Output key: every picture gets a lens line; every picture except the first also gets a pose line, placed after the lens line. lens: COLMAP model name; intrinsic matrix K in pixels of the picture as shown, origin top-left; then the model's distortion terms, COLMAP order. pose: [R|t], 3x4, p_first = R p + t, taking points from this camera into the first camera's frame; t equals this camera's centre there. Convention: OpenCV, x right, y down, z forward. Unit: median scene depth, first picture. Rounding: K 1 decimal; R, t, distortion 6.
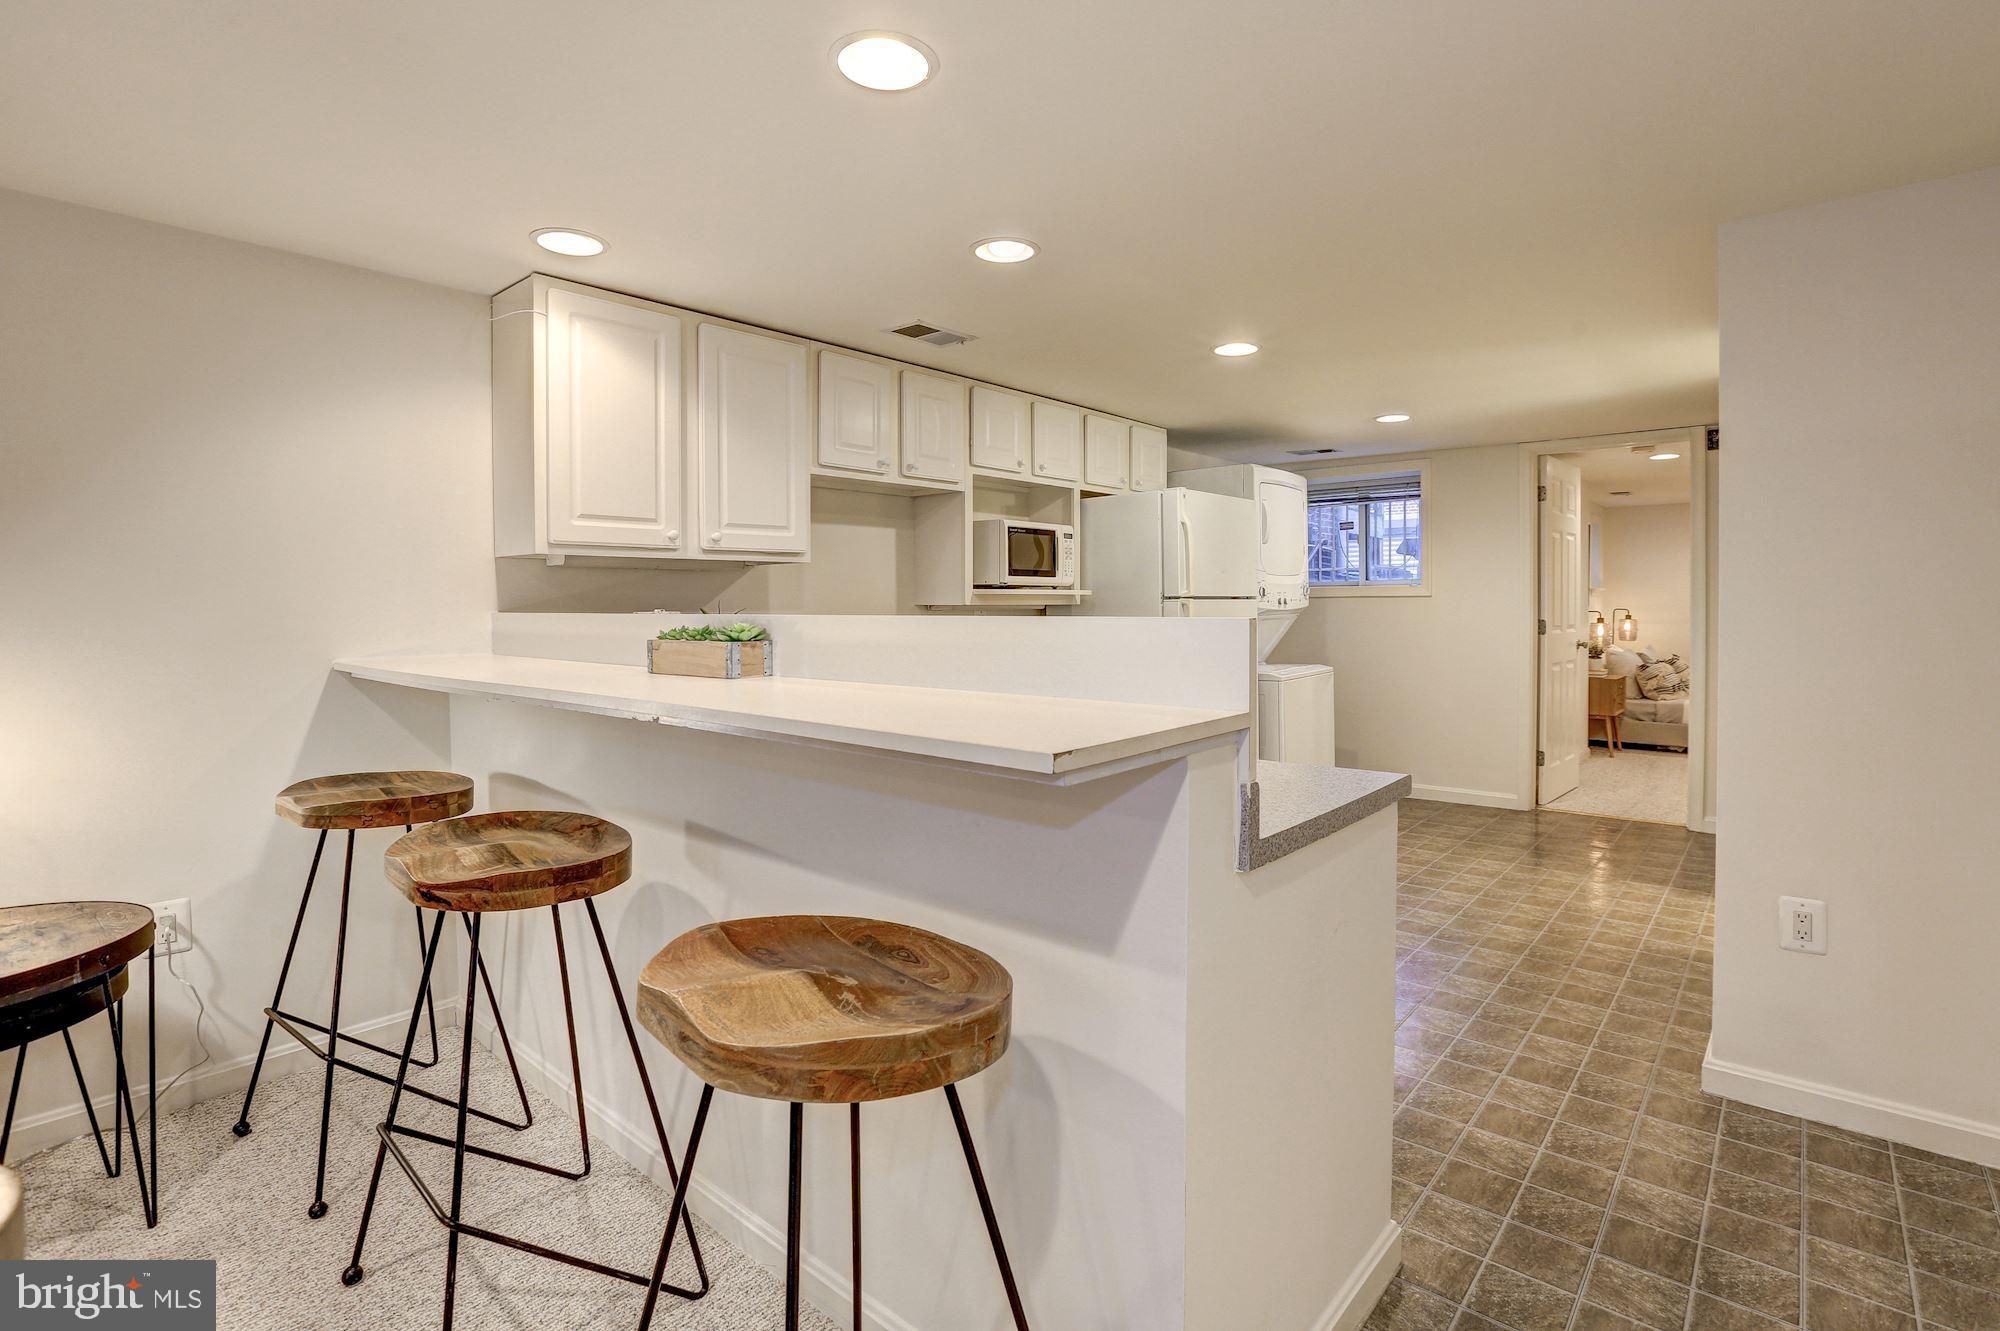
lens RADIAL K [[958.5, 0, 1047.2], [0, 958.5, 629.1], [0, 0, 1]] dist [-0.028124, 0.000519]
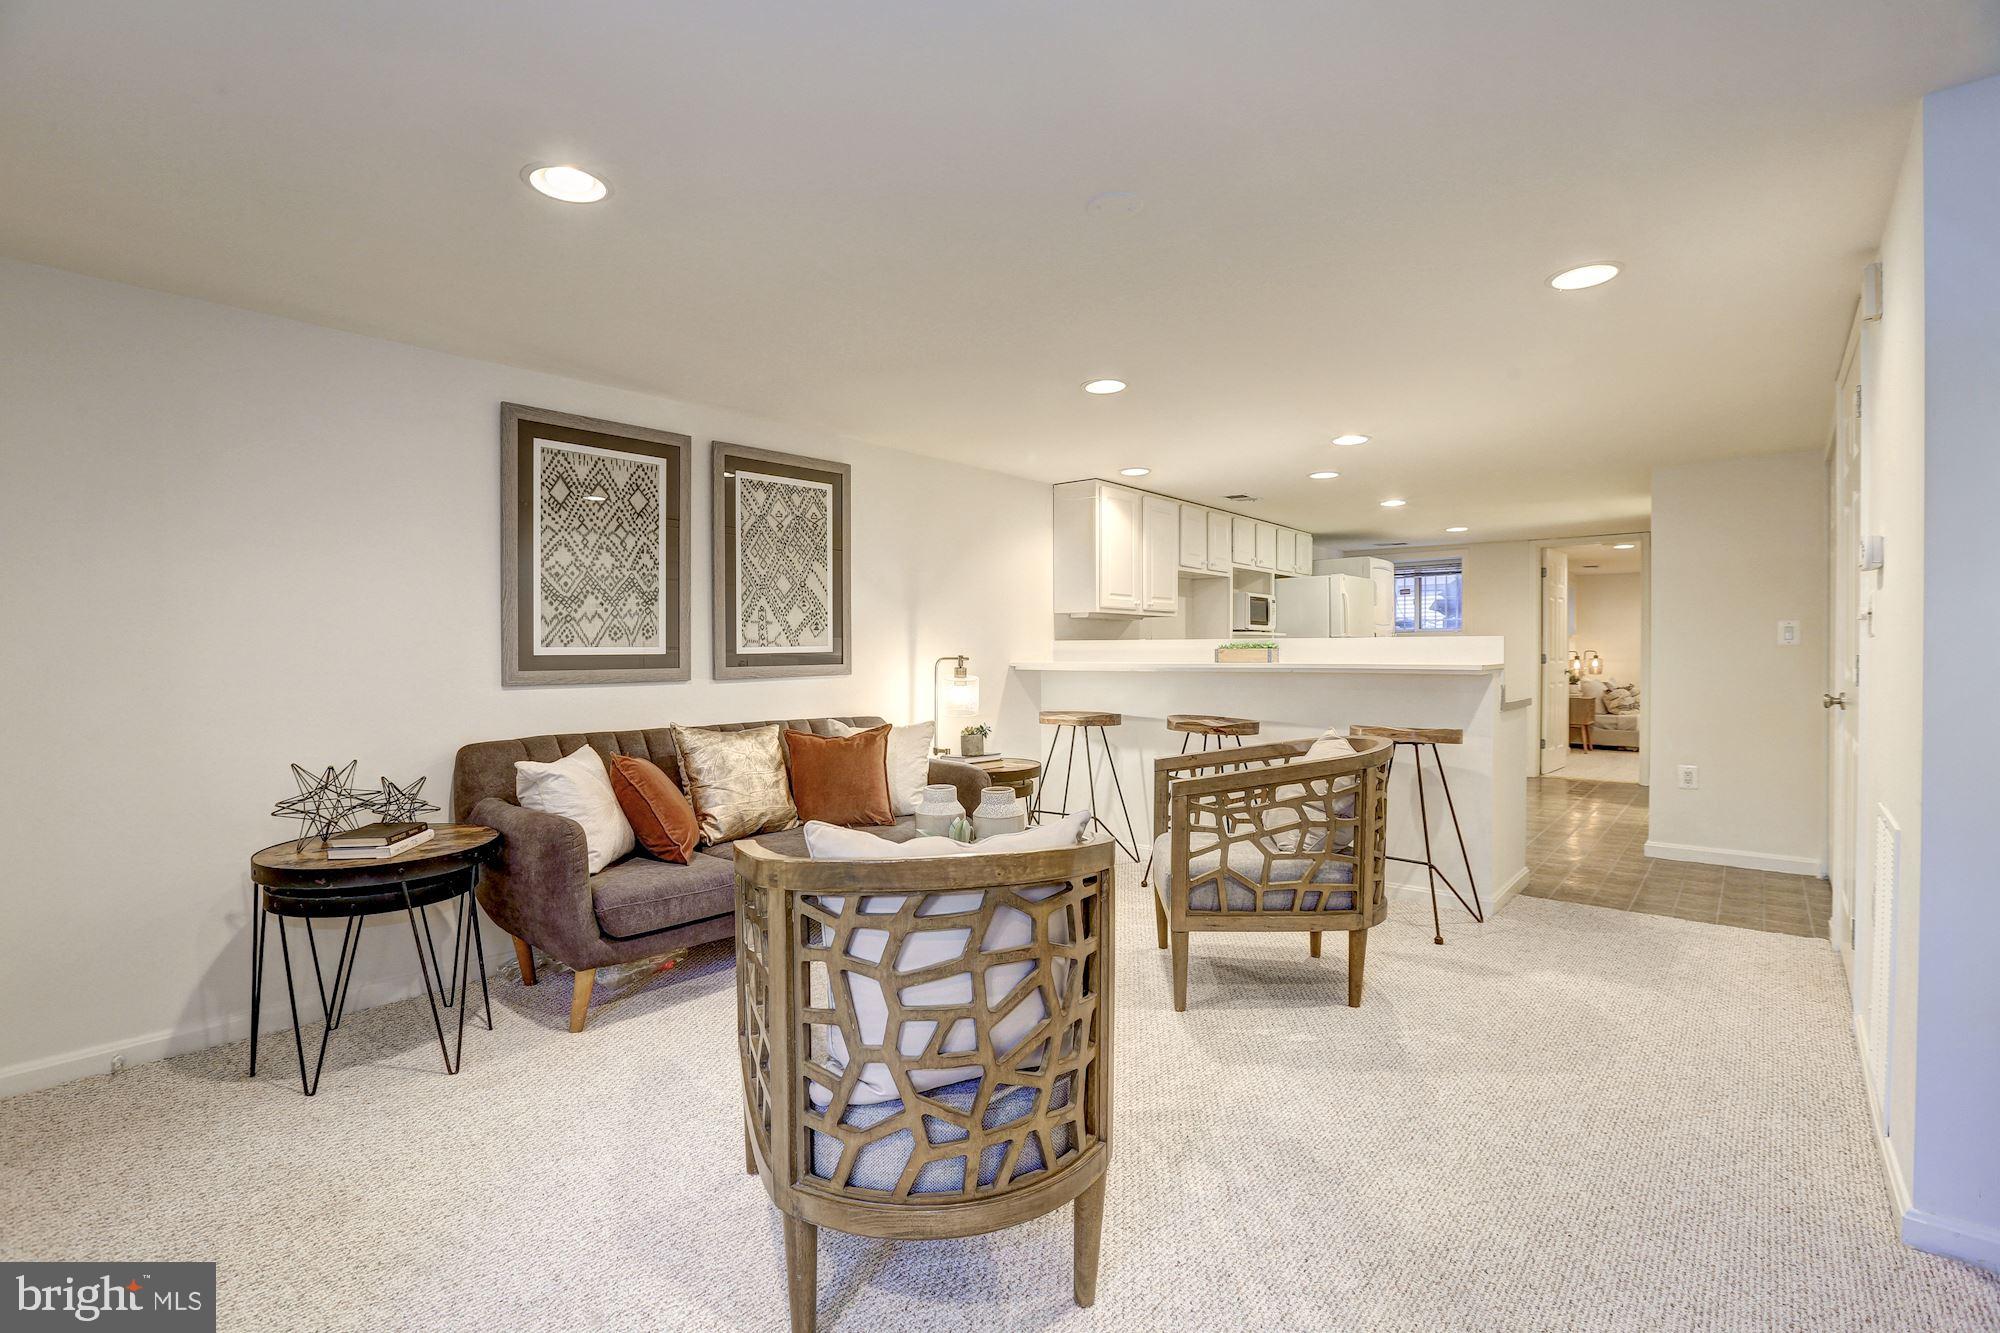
lens RADIAL K [[922.2, 0, 988.1], [0, 922.2, 664.5], [0, 0, 1]] dist [-0.048843, 0.015610]
pose [[0.999447, 0.003787, -0.033028, -0.358573], [-0.004246, 0.999895, -0.013839, 0.033907], [0.032973, 0.013972, 0.999359, -0.541302]]
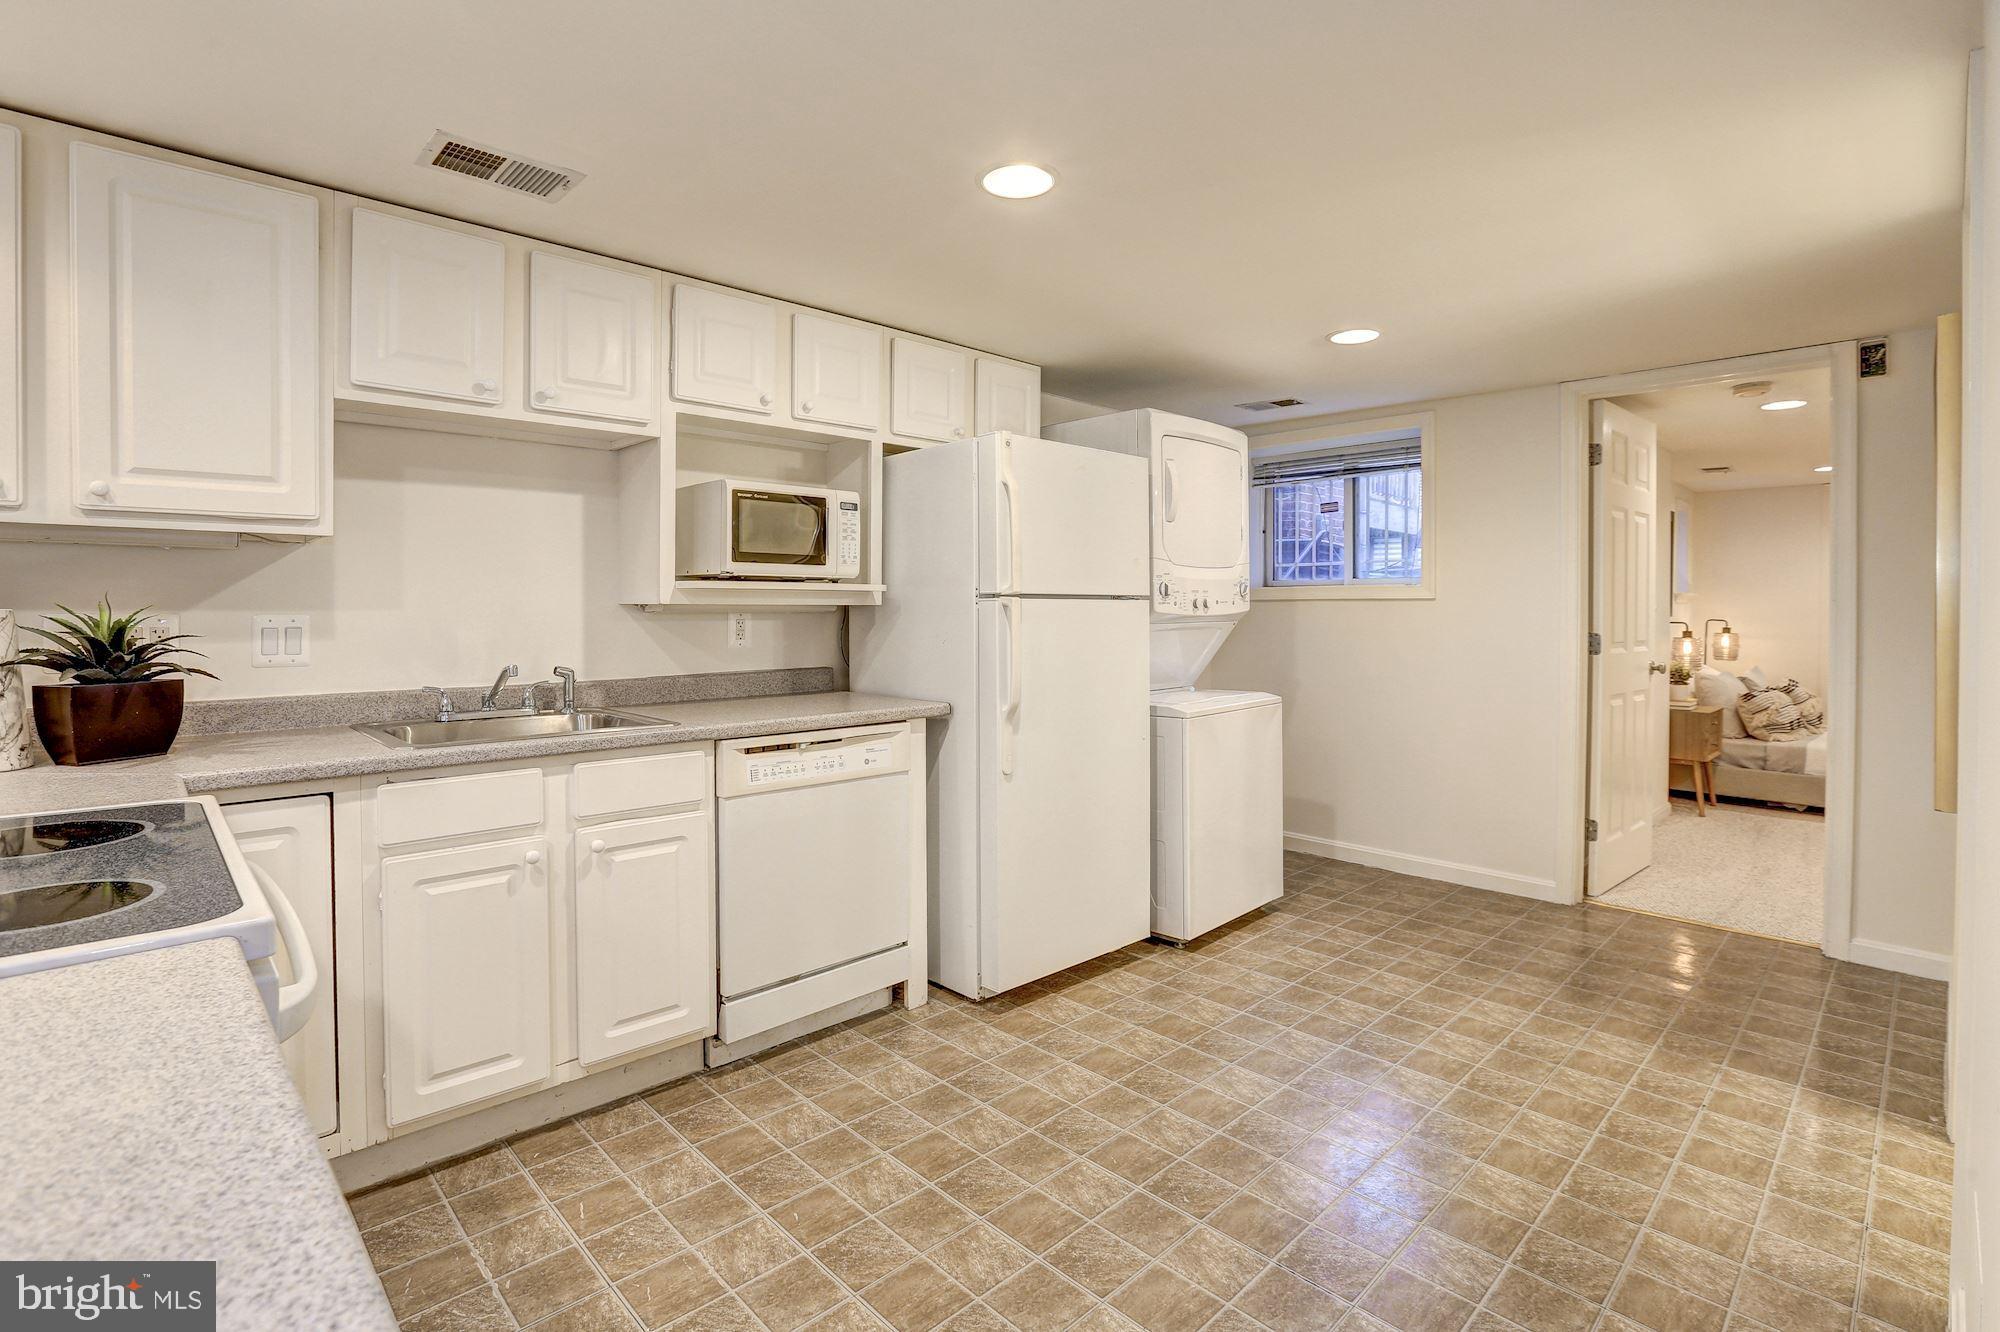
lens RADIAL K [[939.1, 0, 975.6], [0, 939.1, 625.4], [0, 0, 1]] dist [-0.047109, 0.014822]
pose [[0.990737, 0.009869, -0.135432, 0.170636], [-0.011174, 0.999898, -0.008877, -0.004960], [0.135331, 0.010308, 0.990747, 0.282456]]
